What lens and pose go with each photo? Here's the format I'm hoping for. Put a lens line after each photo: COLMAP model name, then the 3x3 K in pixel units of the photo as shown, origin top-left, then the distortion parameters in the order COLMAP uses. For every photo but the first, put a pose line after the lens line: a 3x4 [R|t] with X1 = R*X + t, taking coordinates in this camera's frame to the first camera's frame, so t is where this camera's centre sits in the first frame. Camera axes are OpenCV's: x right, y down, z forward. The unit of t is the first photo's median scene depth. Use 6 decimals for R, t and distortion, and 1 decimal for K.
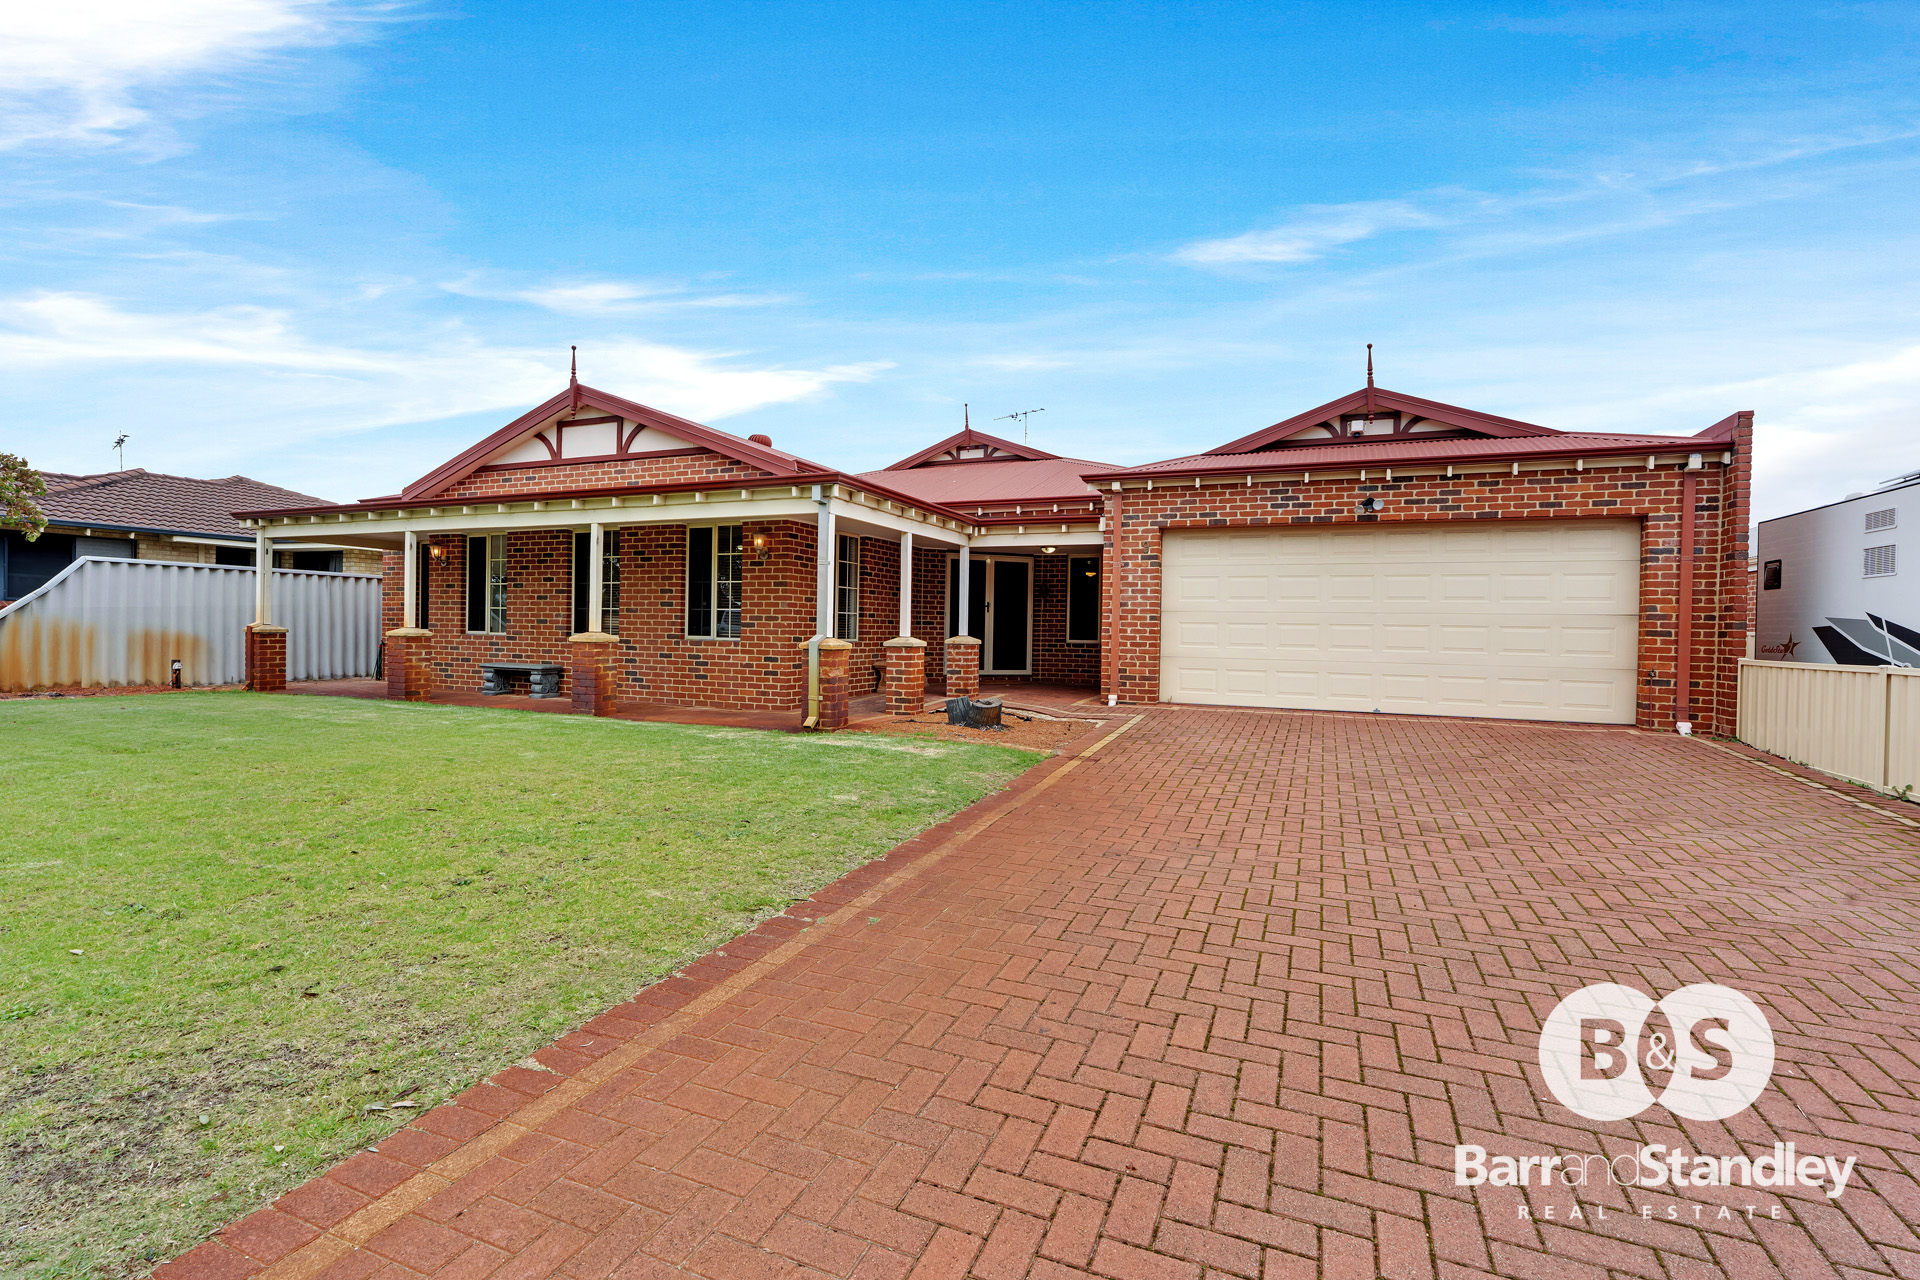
lens RADIAL K [[862.0, 0, 955.3], [0, 862.0, 636.2], [0, 0, 1]] dist [-0.001532, 0.000837]
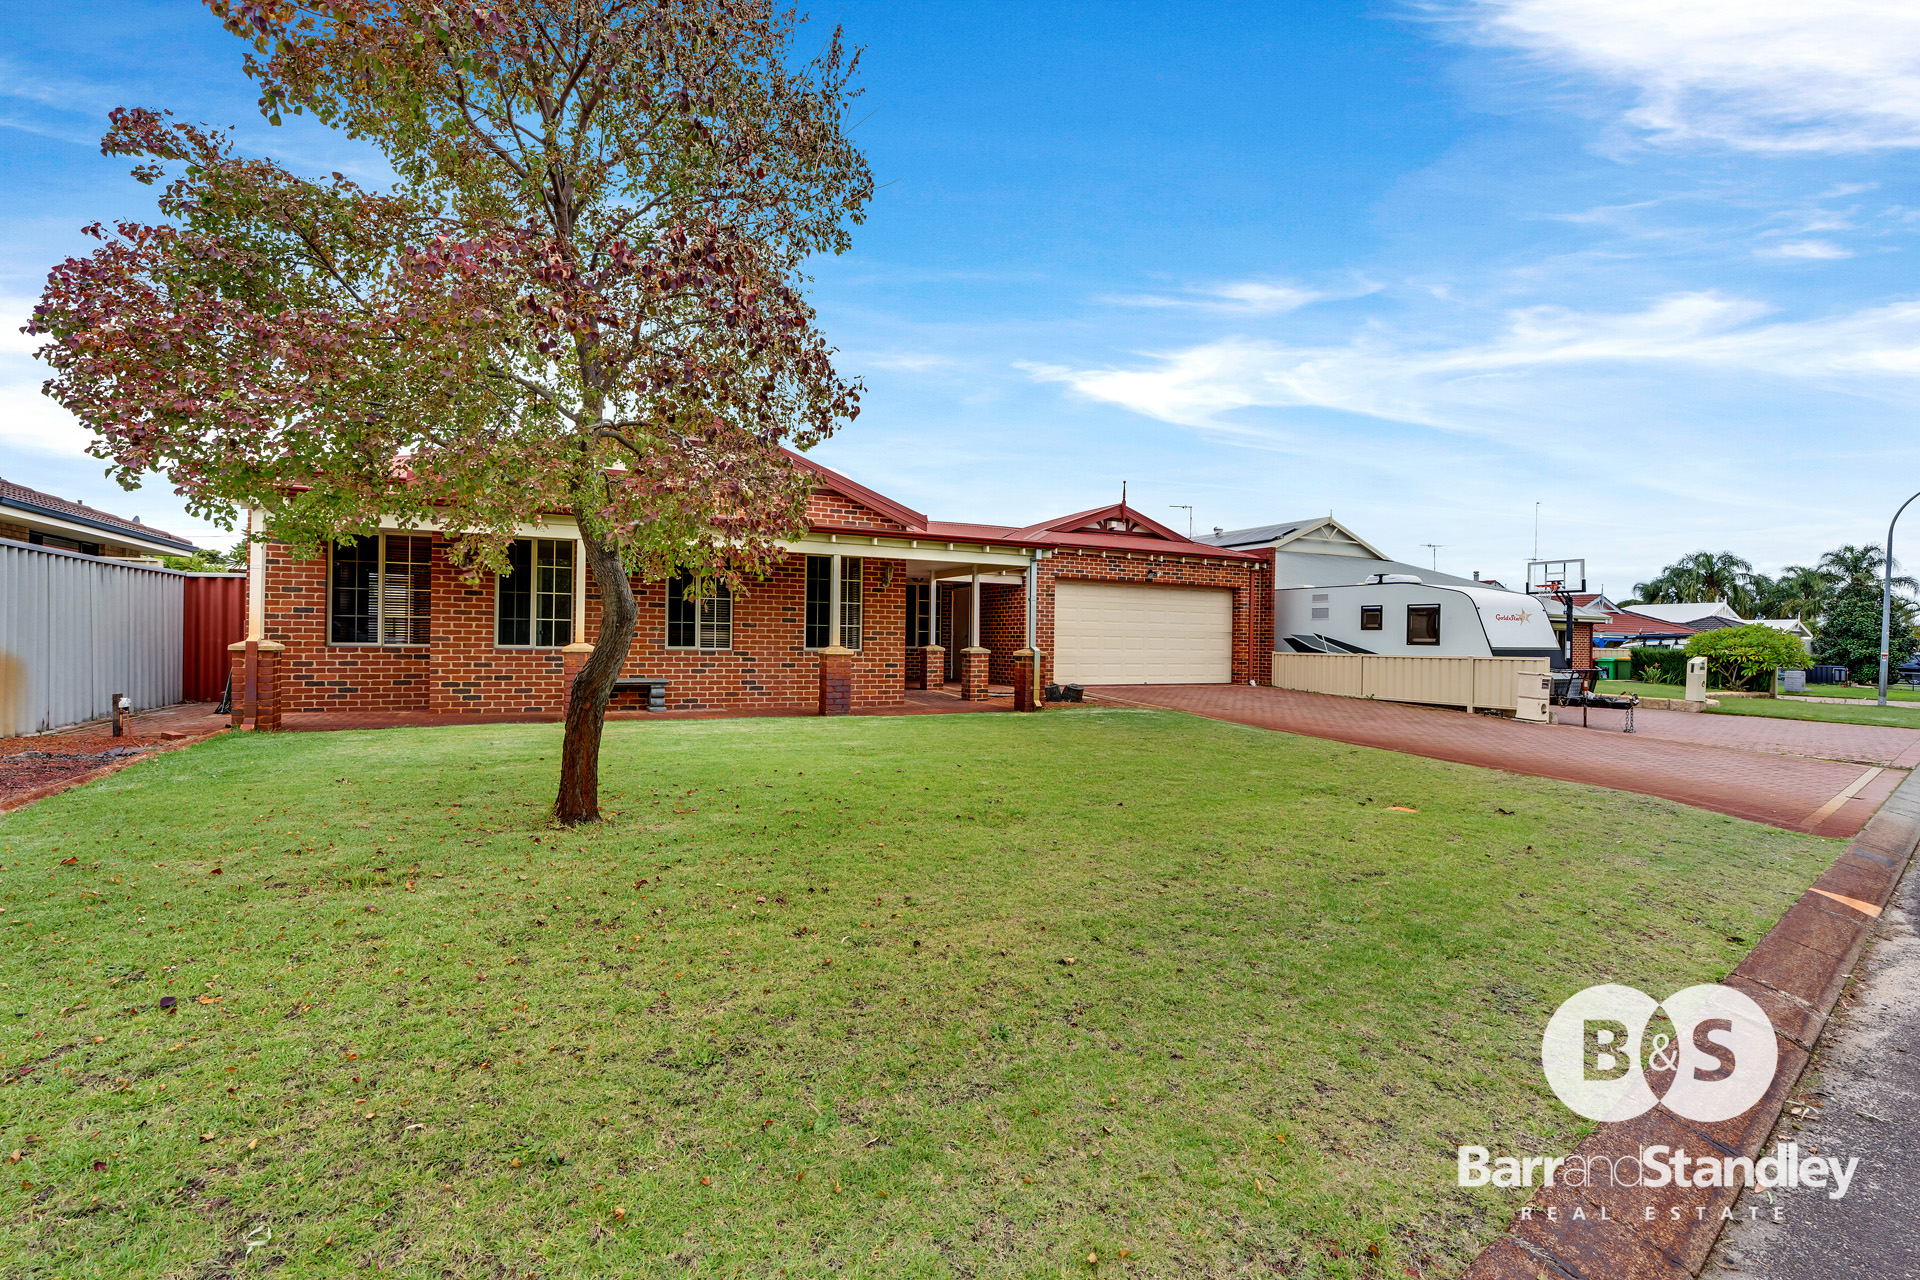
lens RADIAL K [[862.0, 0, 953.6], [0, 862.0, 641.4], [0, 0, 1]] dist [-0.001532, 0.000837]
pose [[0.651957, -0.007723, 0.758217, -1.168377], [0.001111, 0.999957, 0.009230, -0.020792], [-0.758255, -0.005176, 0.651937, 0.097139]]
